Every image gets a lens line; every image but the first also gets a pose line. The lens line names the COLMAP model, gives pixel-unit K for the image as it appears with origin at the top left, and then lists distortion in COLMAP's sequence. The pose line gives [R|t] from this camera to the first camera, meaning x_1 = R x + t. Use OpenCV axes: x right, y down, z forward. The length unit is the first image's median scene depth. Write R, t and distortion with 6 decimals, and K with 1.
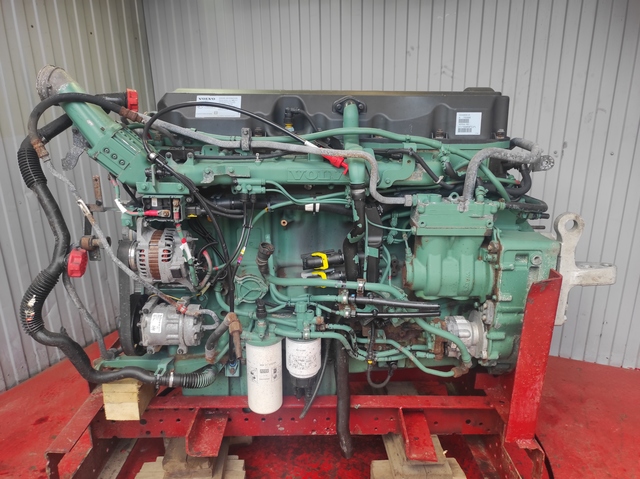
lens RADIAL K [[459.1, 0, 320.5], [0, 459.1, 244.6], [0, 0, 1]] dist [0.024361, -0.028312]
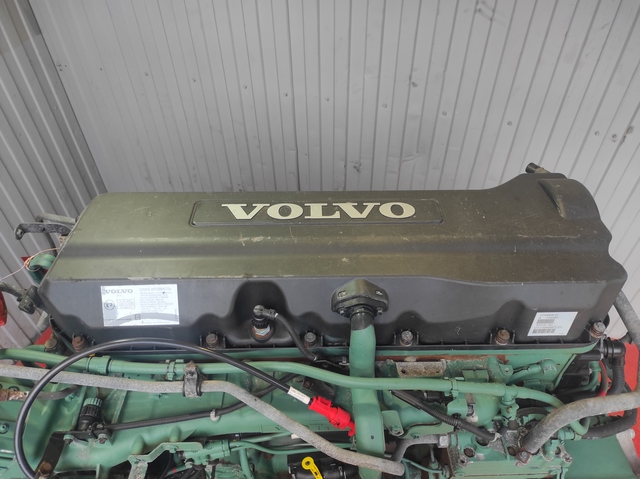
lens RADIAL K [[459.1, 0, 323.9], [0, 459.1, 238.6], [0, 0, 1]] dist [0.024361, -0.028312]
pose [[0.995568, -0.060299, 0.072176, -0.015052], [0.021904, 0.894977, 0.445574, -0.396947], [-0.091463, -0.442018, 0.892331, 0.317130]]
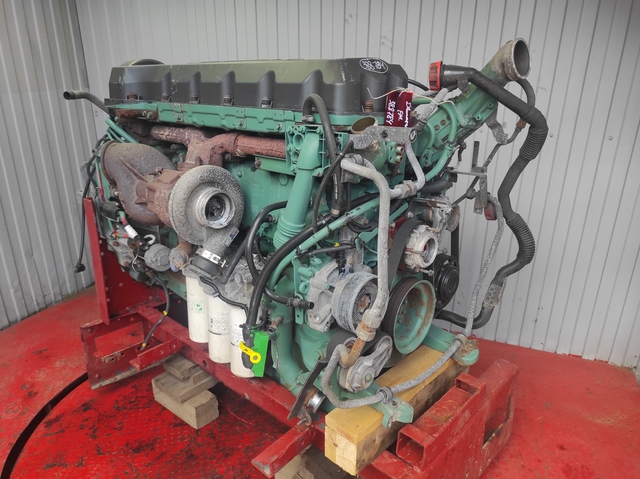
lens RADIAL K [[459.1, 0, 319.6], [0, 459.1, 243.1], [0, 0, 1]] dist [0.024361, -0.028312]
pose [[0.999304, 0.014244, 0.034469, 0.116949], [-0.016285, 0.998084, 0.059690, -0.022306], [-0.033553, -0.060210, 0.997622, 0.044645]]
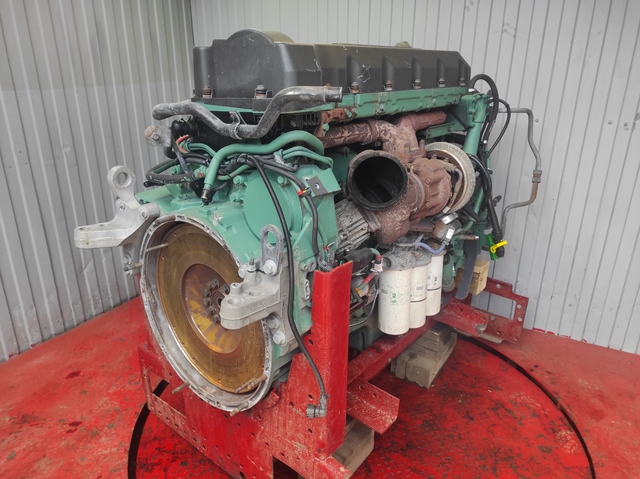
lens RADIAL K [[459.1, 0, 323.2], [0, 459.1, 244.0], [0, 0, 1]] dist [0.024361, -0.028312]
pose [[0.995761, 0.053619, -0.074737, 0.001944], [-0.048705, 0.996624, 0.066095, 0.001216], [0.078028, -0.062175, 0.995010, 0.046207]]
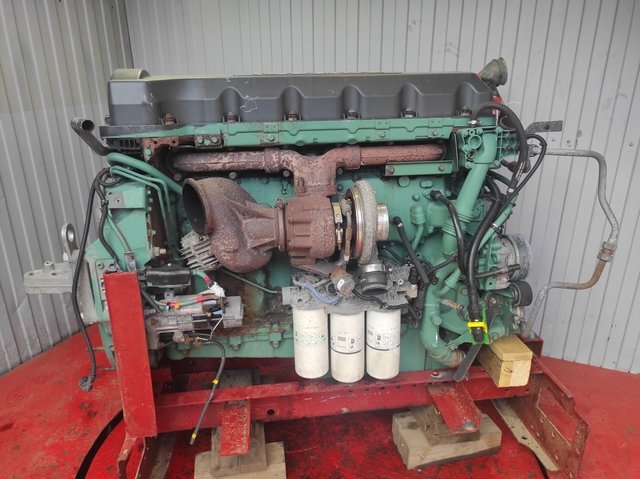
lens RADIAL K [[459.1, 0, 321.8], [0, 459.1, 244.4], [0, 0, 1]] dist [0.024361, -0.028312]
pose [[0.999929, 0.011844, 0.001290, 0.024298], [-0.011895, 0.998587, 0.051795, -0.039184], [-0.000674, -0.051807, 0.998657, 0.082012]]
